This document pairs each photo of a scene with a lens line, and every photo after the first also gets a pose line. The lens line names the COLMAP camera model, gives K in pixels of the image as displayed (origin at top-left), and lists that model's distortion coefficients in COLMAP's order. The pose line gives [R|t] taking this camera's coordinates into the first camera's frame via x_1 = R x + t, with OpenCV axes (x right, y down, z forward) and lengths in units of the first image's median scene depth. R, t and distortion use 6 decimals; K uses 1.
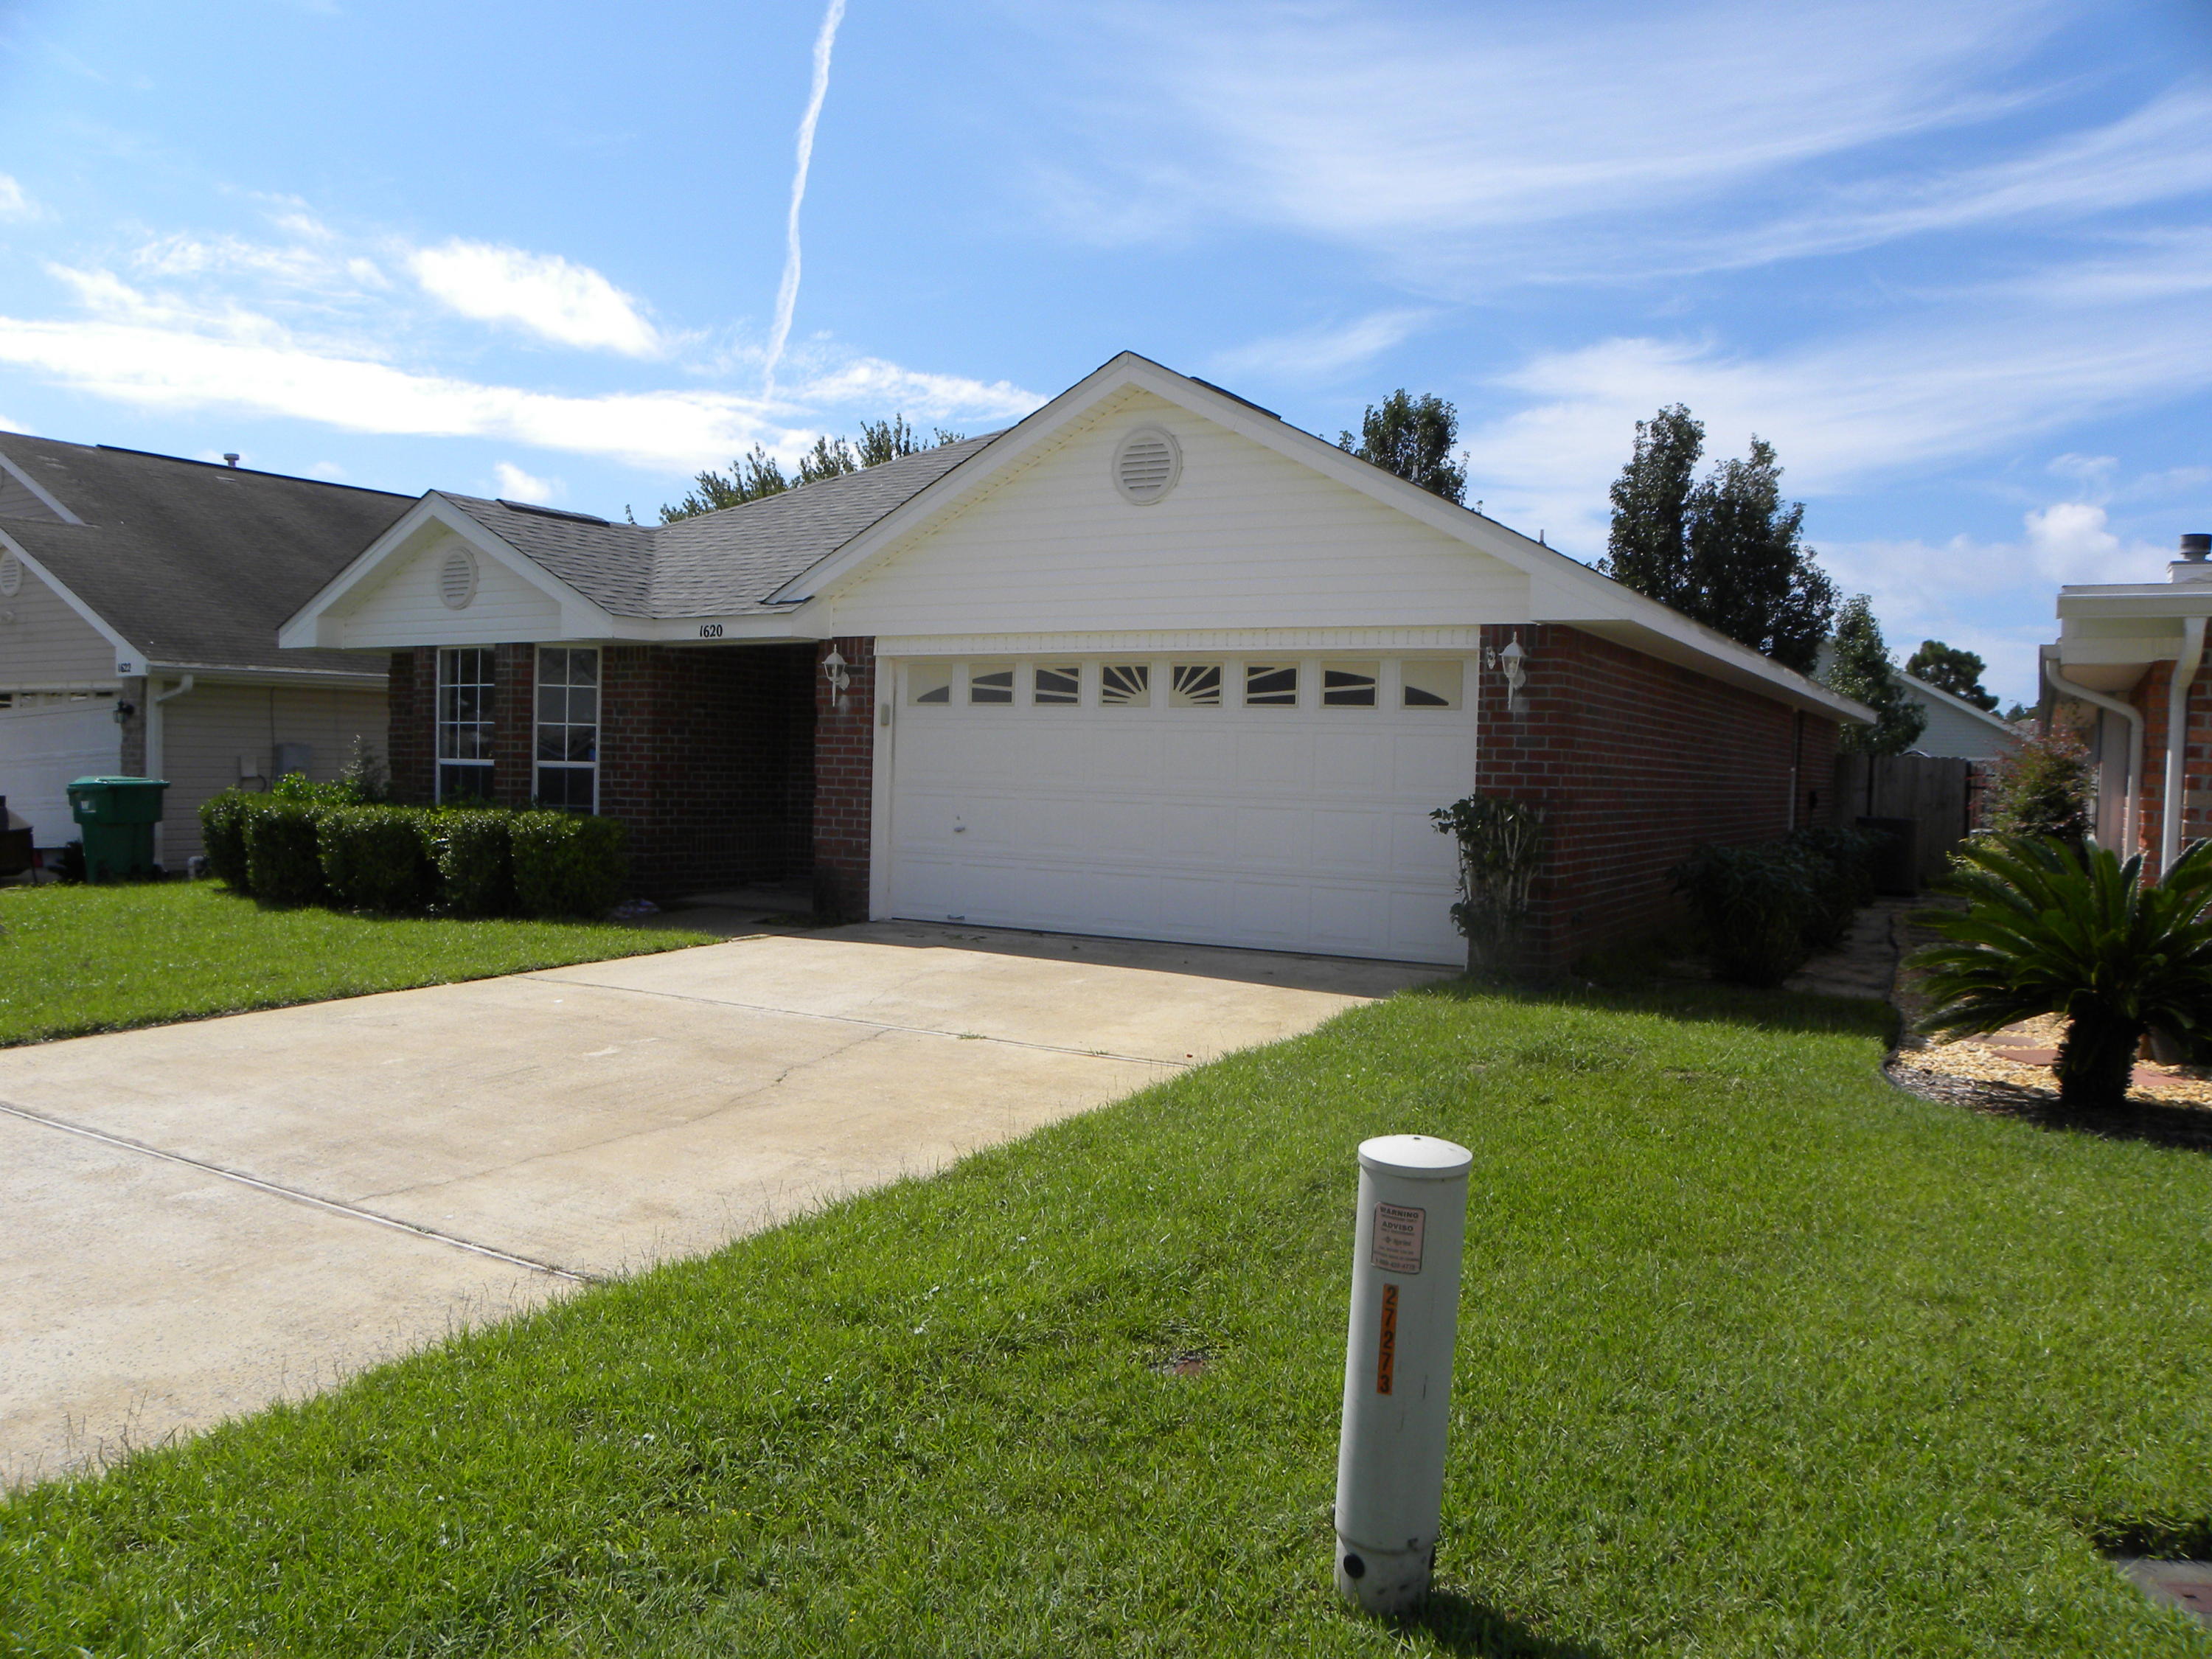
lens RADIAL K [[1680.5, 0, 1107.4], [0, 1680.5, 847.0], [0, 0, 1]] dist [-0.145096, 0.079434]
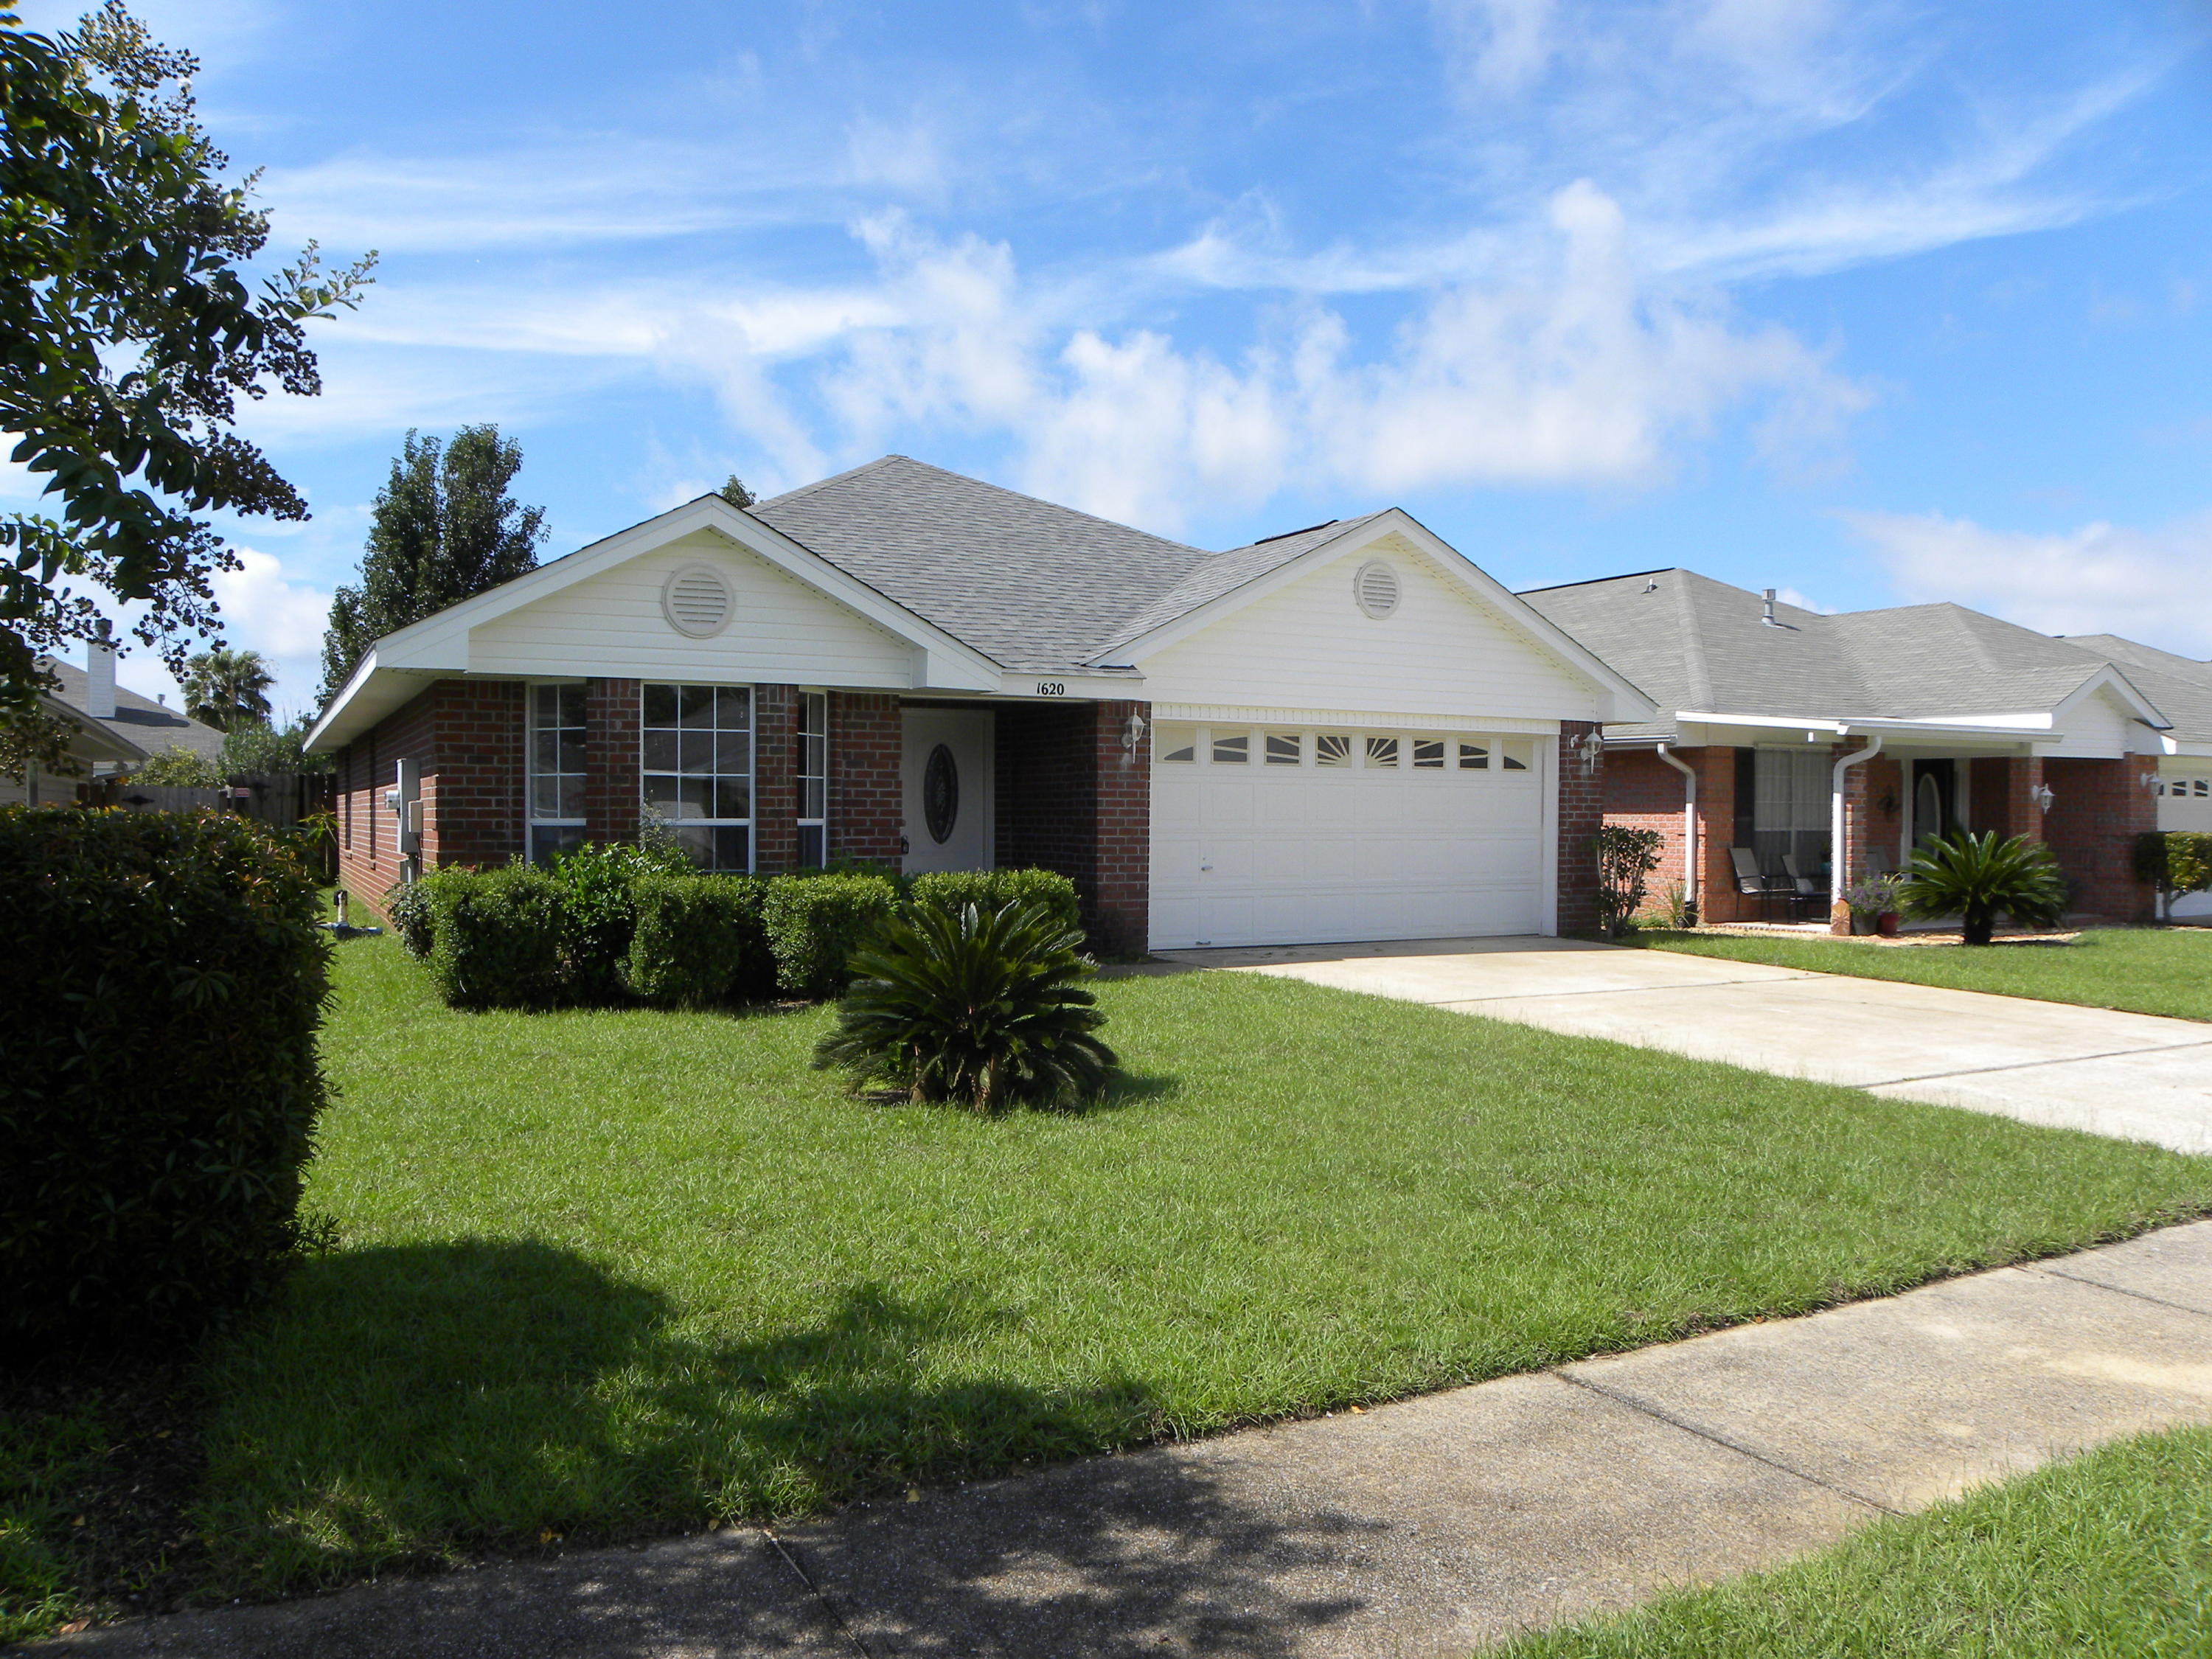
lens RADIAL K [[1680.5, 0, 1109.9], [0, 1680.5, 818.0], [0, 0, 1]] dist [-0.145096, 0.079434]
pose [[0.506337, -0.029604, 0.861827, -1.164369], [0.046772, 0.998882, 0.006832, -0.058038], [-0.861066, 0.036850, 0.507156, 0.462817]]
